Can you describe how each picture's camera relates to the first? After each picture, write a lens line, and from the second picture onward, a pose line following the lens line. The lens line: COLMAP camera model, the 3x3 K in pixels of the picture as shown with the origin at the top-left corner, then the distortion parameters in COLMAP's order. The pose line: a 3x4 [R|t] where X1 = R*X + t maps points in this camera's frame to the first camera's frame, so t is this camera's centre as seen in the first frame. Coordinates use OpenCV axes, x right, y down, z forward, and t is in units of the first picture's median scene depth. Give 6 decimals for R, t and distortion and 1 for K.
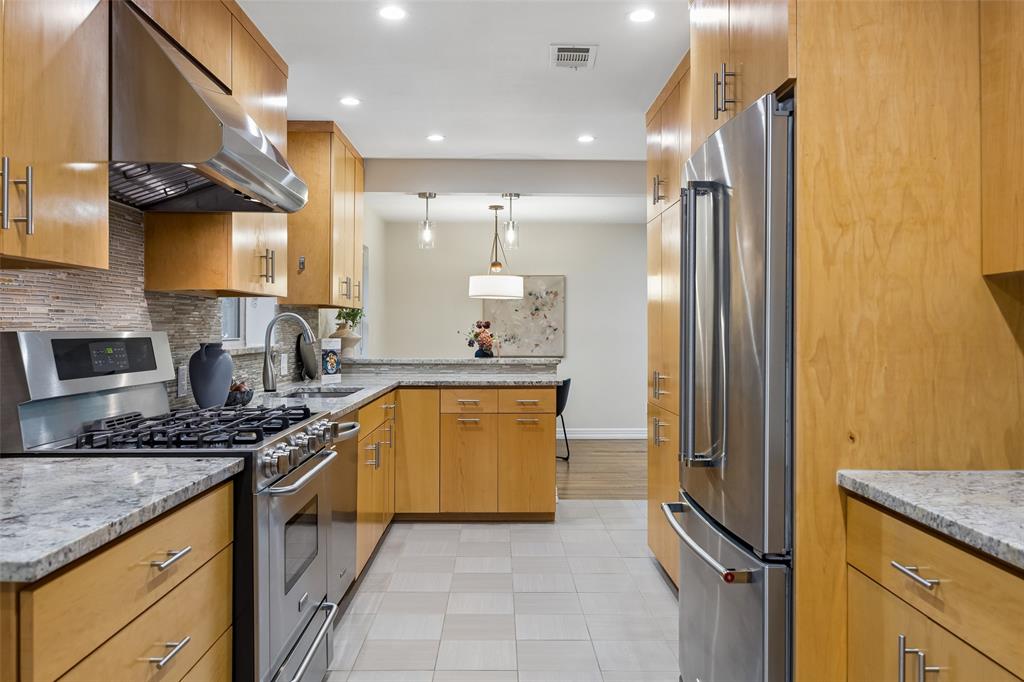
lens RADIAL K [[851.3, 0, 509.0], [0, 851.3, 333.7], [0, 0, 1]] dist [-0.006872, 0.007723]
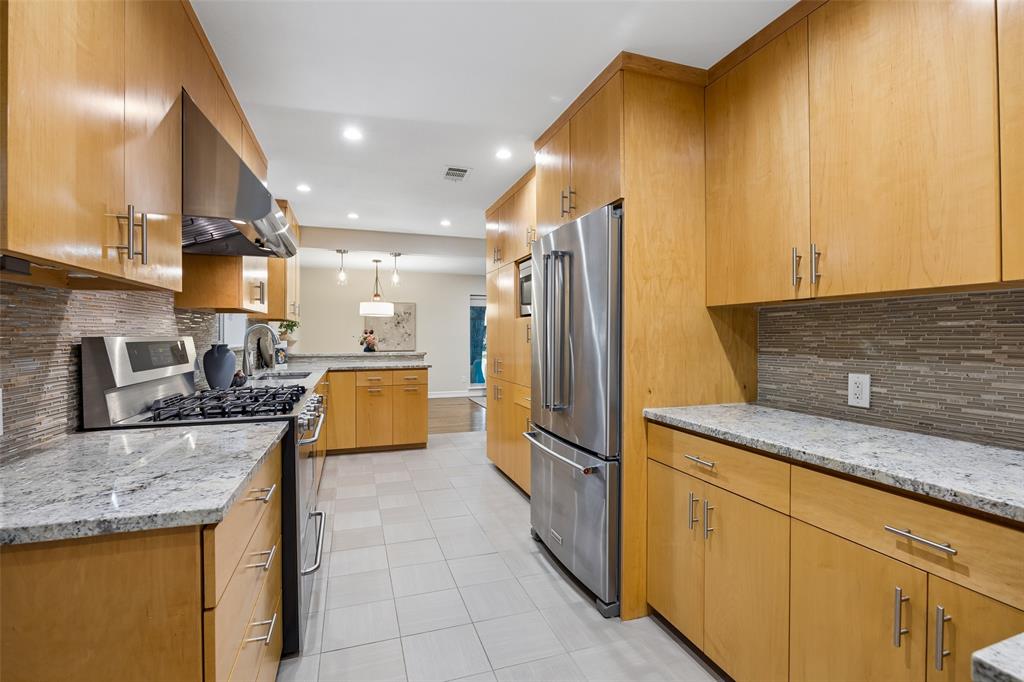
lens RADIAL K [[482.6, 0, 516.5], [0, 482.6, 343.8], [0, 0, 1]] dist [-0.019711, -0.000322]
pose [[0.945742, -0.007907, 0.324823, -0.154539], [0.003540, 0.999895, 0.014034, 0.000388], [-0.324900, -0.012122, 0.945671, 0.059186]]
